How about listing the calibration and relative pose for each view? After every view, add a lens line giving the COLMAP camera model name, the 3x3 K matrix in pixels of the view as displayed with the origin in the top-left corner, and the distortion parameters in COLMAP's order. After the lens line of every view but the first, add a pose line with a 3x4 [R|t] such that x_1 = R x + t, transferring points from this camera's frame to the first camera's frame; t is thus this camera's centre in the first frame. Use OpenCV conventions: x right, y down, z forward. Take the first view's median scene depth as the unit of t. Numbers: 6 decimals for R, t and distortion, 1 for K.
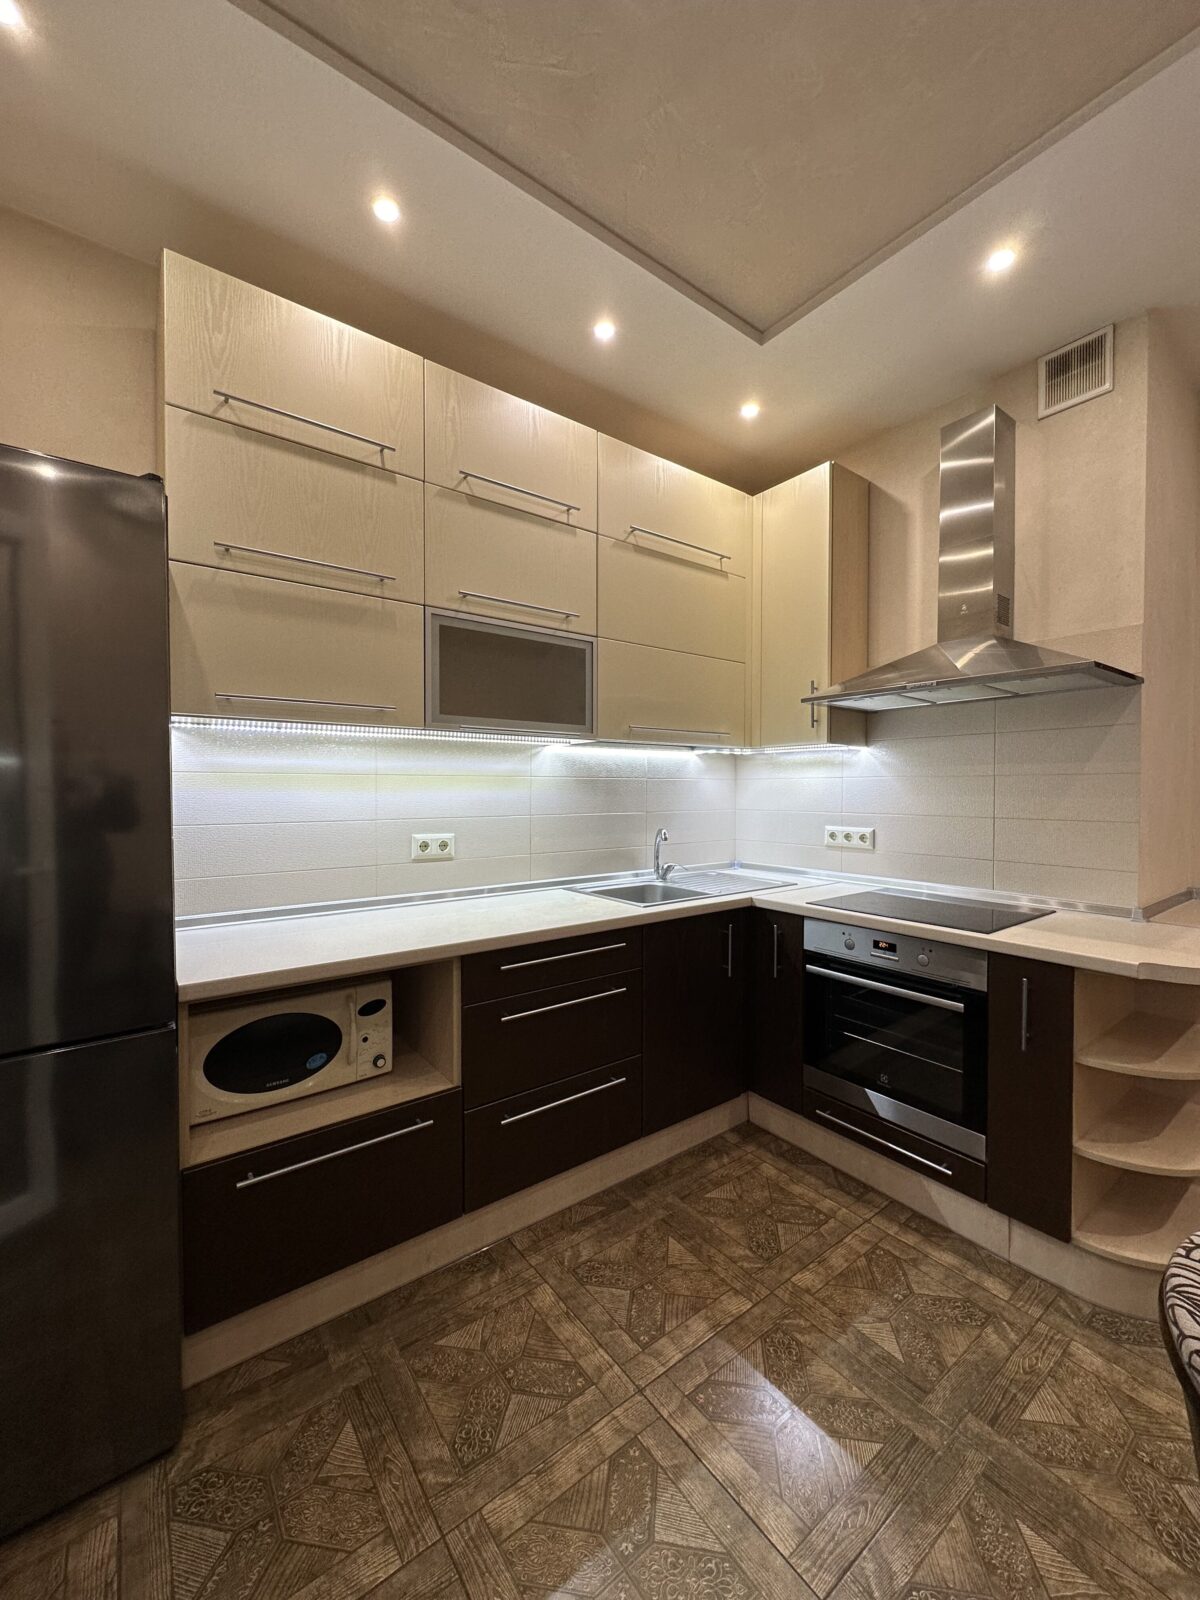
lens RADIAL K [[640.6, 0, 599.2], [0, 640.6, 802.0], [0, 0, 1]] dist [0.000174, 0.000771]
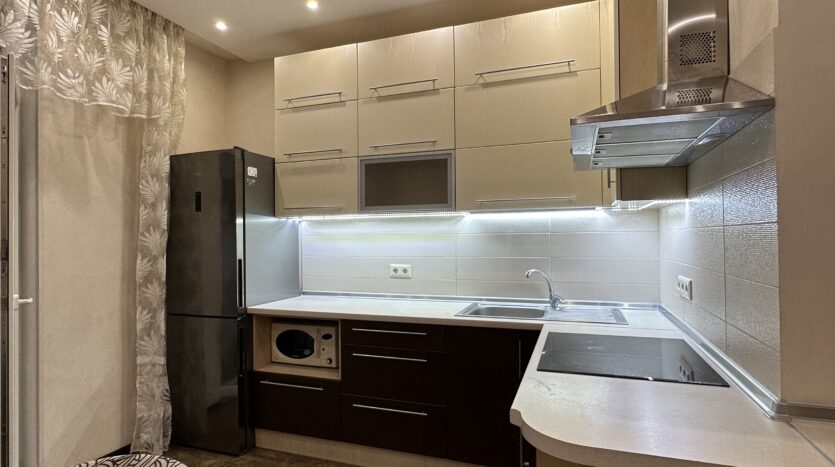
lens RADIAL K [[449.0, 0, 415.2], [0, 449.0, 234.4], [0, 0, 1]] dist [-0.001217, -0.000437]
pose [[0.541081, -0.012730, -0.840874, 1.202564], [-0.007175, 0.999779, -0.019753, -0.020062], [0.840940, 0.016721, 0.540870, 0.387764]]
